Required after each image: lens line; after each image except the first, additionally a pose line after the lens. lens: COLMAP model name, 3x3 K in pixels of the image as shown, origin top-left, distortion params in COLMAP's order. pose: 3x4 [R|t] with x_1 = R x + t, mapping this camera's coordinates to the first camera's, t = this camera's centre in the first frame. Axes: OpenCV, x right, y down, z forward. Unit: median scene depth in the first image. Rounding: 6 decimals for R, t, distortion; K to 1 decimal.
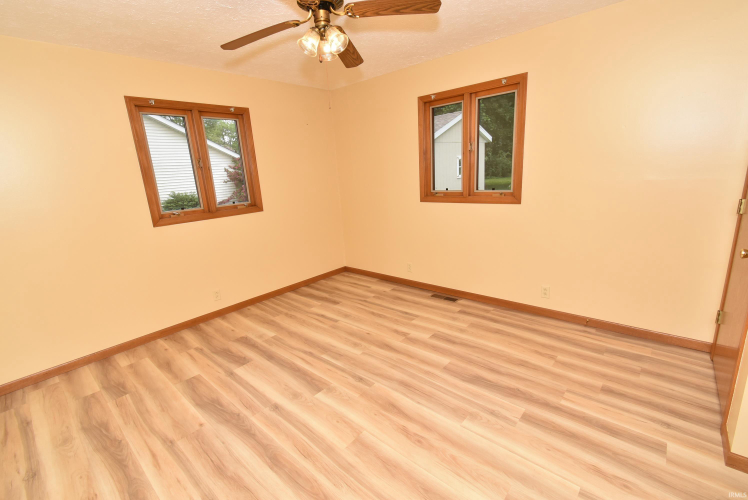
lens RADIAL K [[331.6, 0, 380.9], [0, 331.6, 258.1], [0, 0, 1]] dist [0.007723, -0.004350]
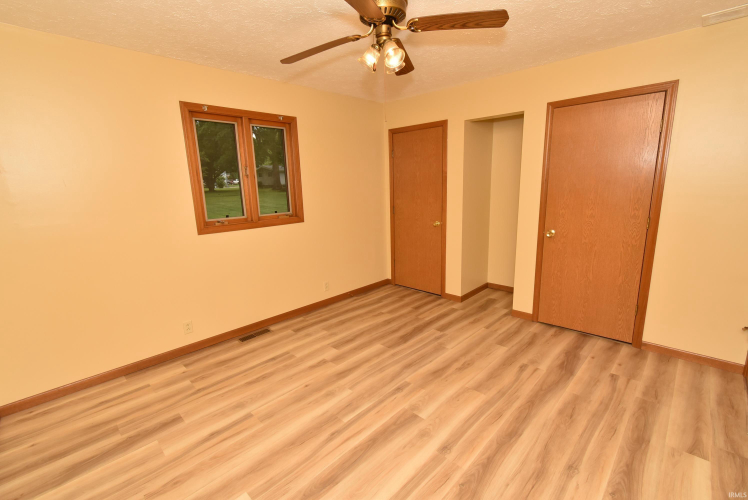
lens RADIAL K [[331.6, 0, 374.5], [0, 331.6, 253.2], [0, 0, 1]] dist [0.007723, -0.004350]
pose [[0.057254, -0.151438, 0.986807, -0.862068], [0.281737, 0.950705, 0.129551, -0.154253], [-0.957782, 0.270603, 0.097098, 0.744791]]
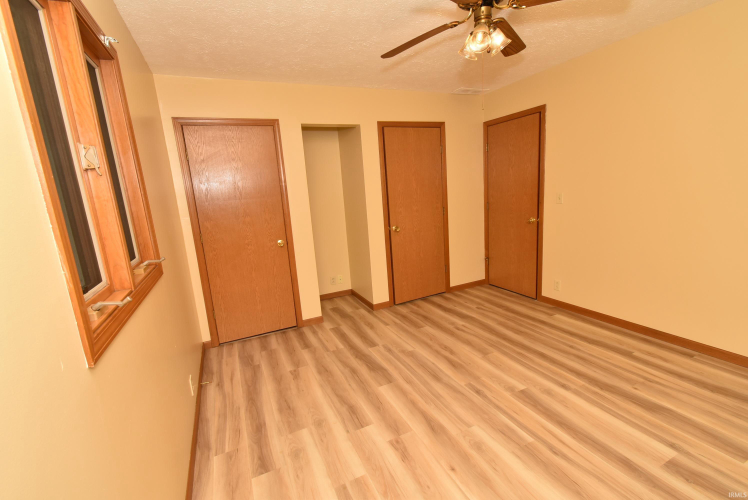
lens RADIAL K [[331.6, 0, 377.8], [0, 331.6, 249.1], [0, 0, 1]] dist [0.007723, -0.004350]
pose [[-0.902065, 0.046853, 0.429050, -0.200005], [0.228667, 0.894985, 0.383033, -0.379128], [-0.366047, 0.443630, -0.818048, 1.477061]]
